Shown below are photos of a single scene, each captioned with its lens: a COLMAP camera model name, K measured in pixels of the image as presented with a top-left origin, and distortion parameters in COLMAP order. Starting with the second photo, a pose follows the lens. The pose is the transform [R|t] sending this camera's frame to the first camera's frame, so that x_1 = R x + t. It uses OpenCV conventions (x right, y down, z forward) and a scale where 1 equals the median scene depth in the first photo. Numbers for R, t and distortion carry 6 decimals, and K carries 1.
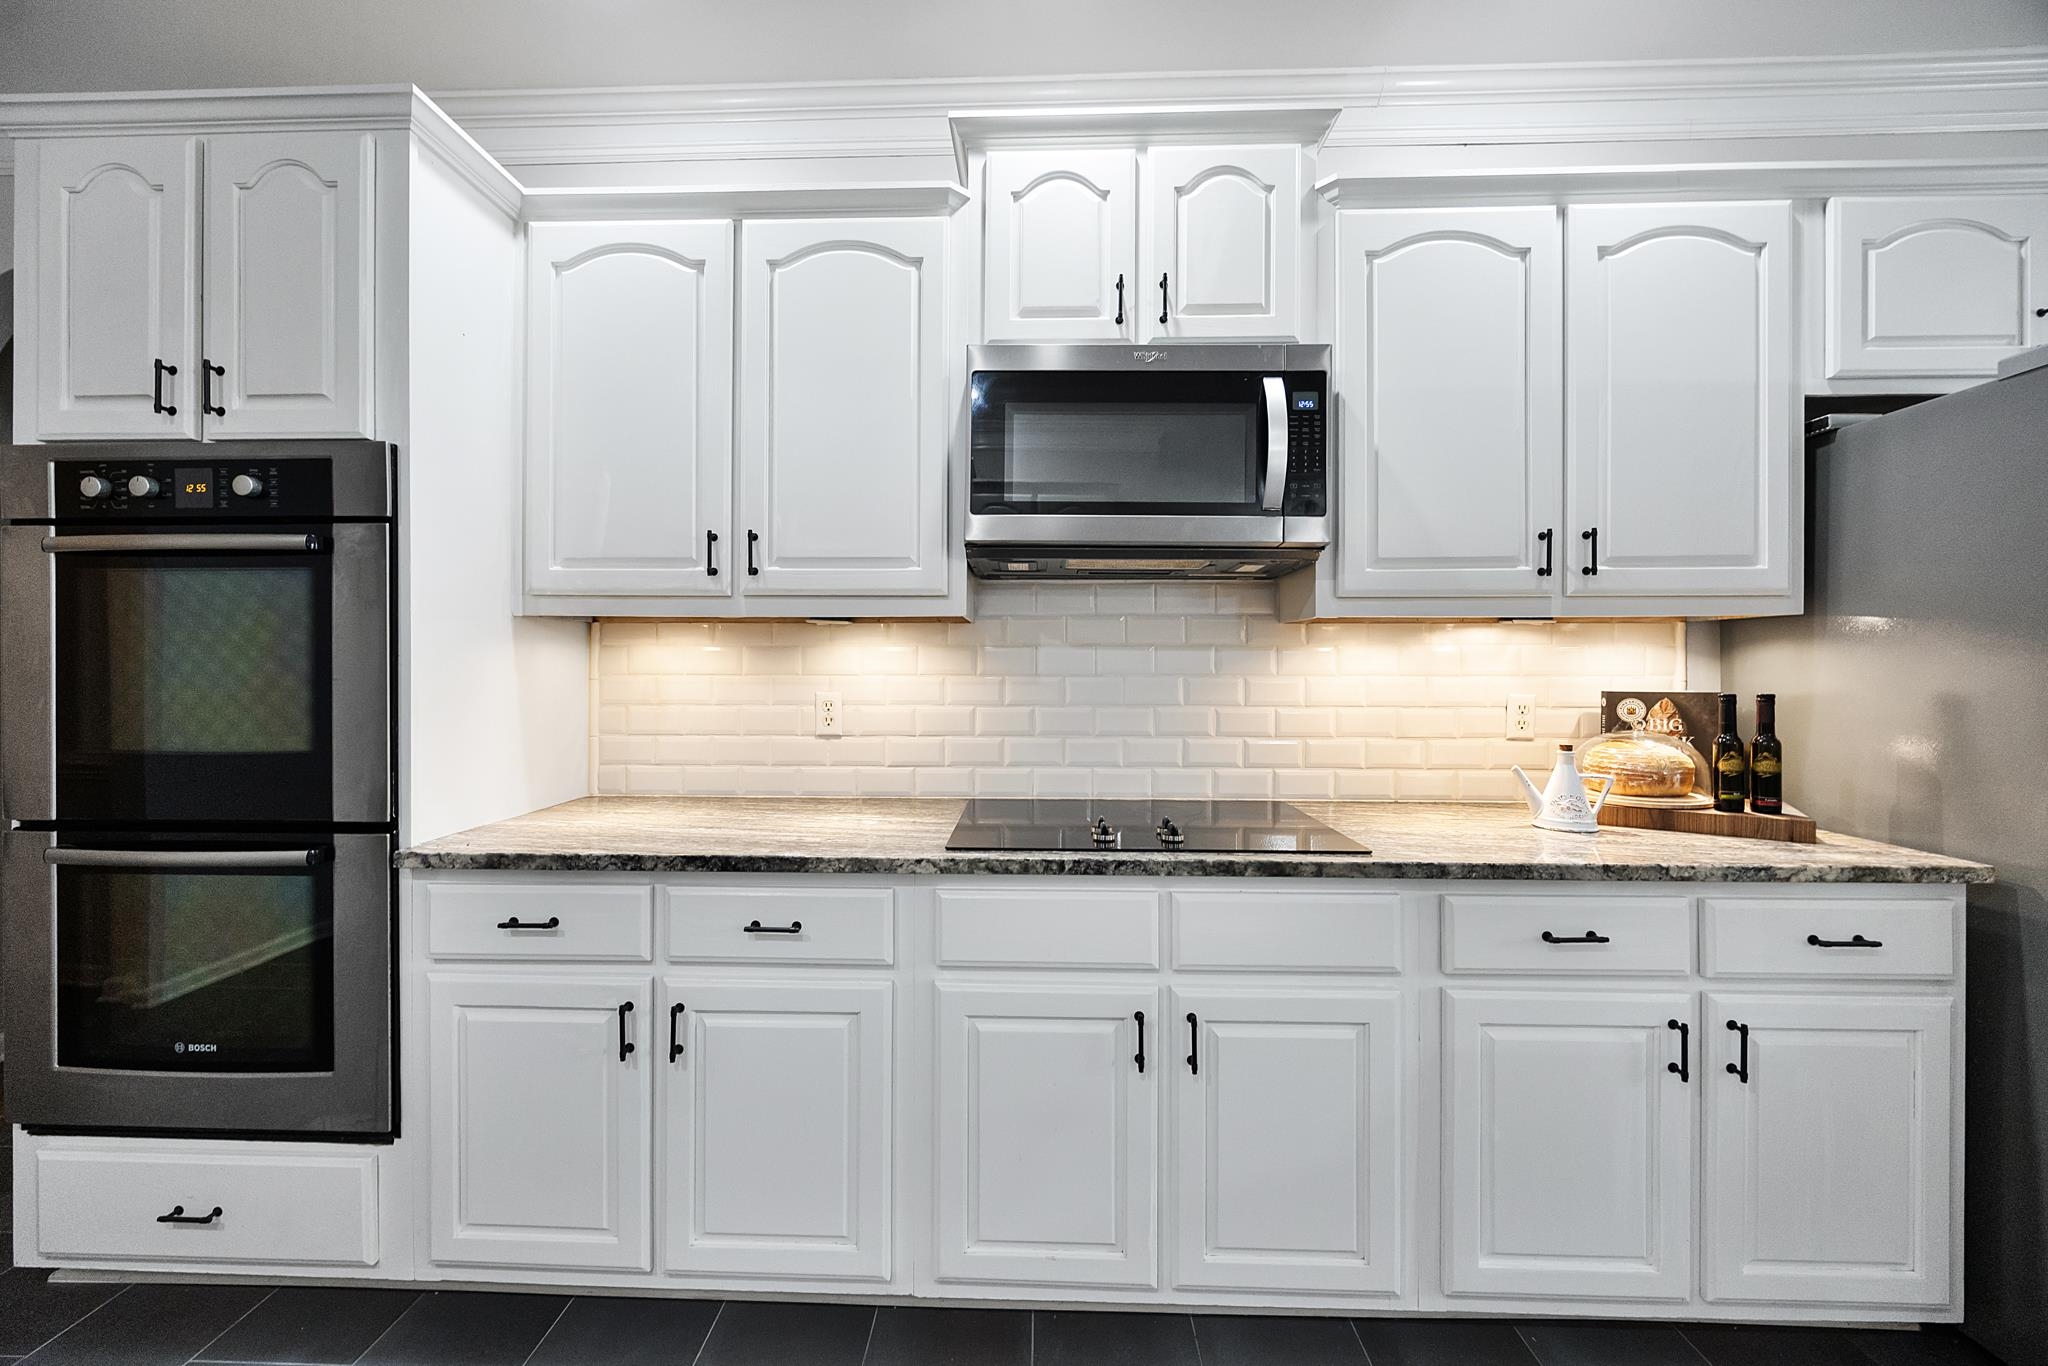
lens RADIAL K [[918.4, 0, 1024.0], [0, 918.4, 683.0], [0, 0, 1]] dist [0.012054, 0.000191]
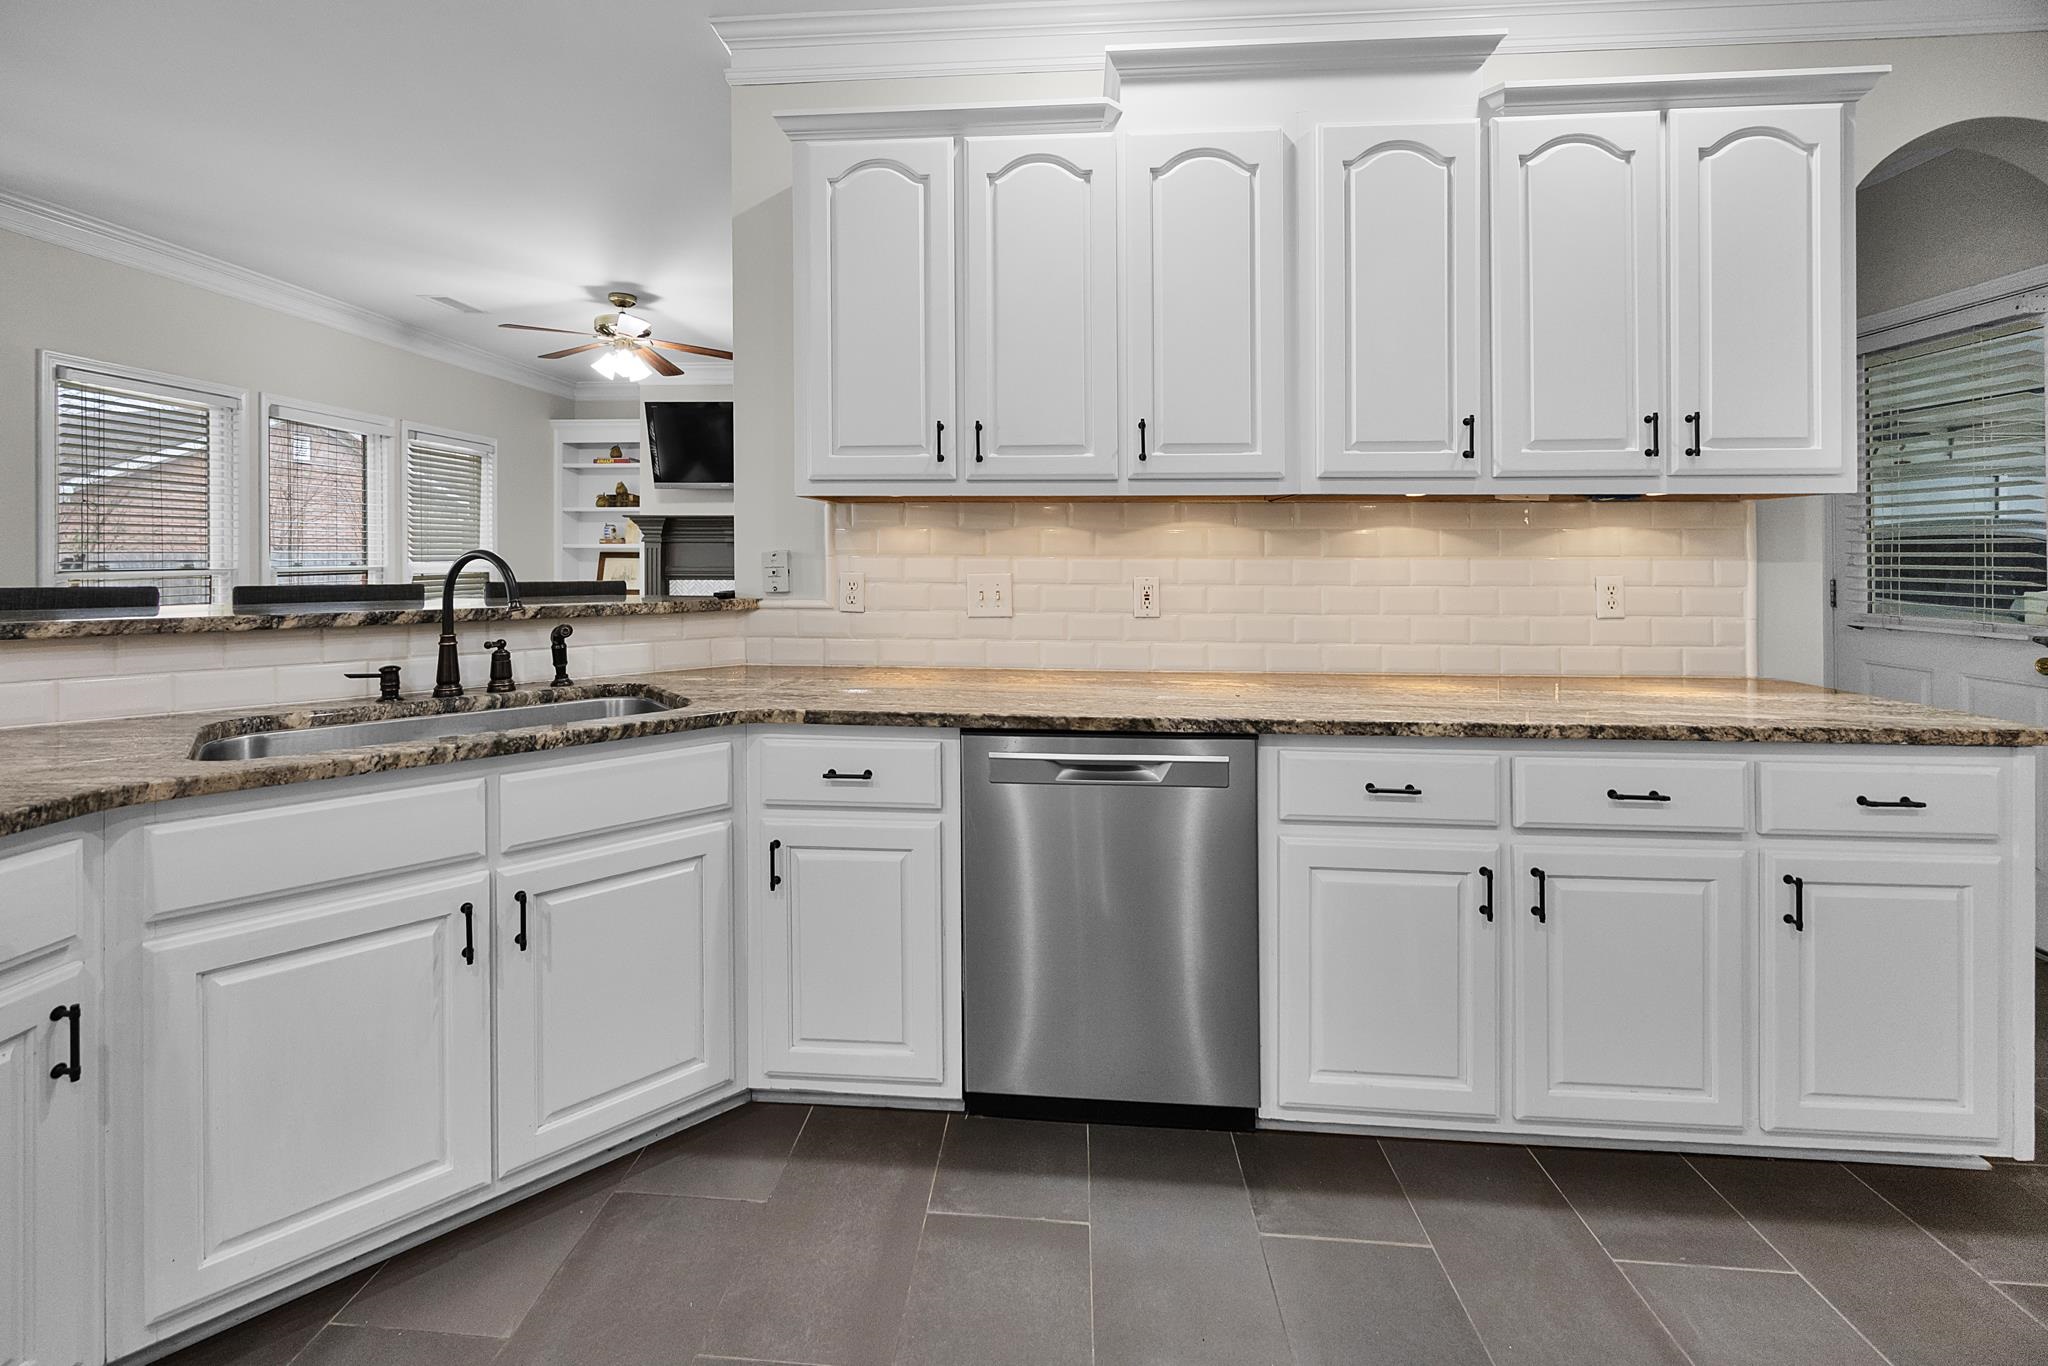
lens RADIAL K [[829.2, 0, 1011.0], [0, 829.2, 561.8], [0, 0, 1]] dist [-0.002393, -0.000436]
pose [[0.998434, 0.000241, -0.055939, -0.118007], [0.000075, 0.999984, 0.005644, -0.000520], [0.055940, -0.005639, 0.998418, 0.003345]]
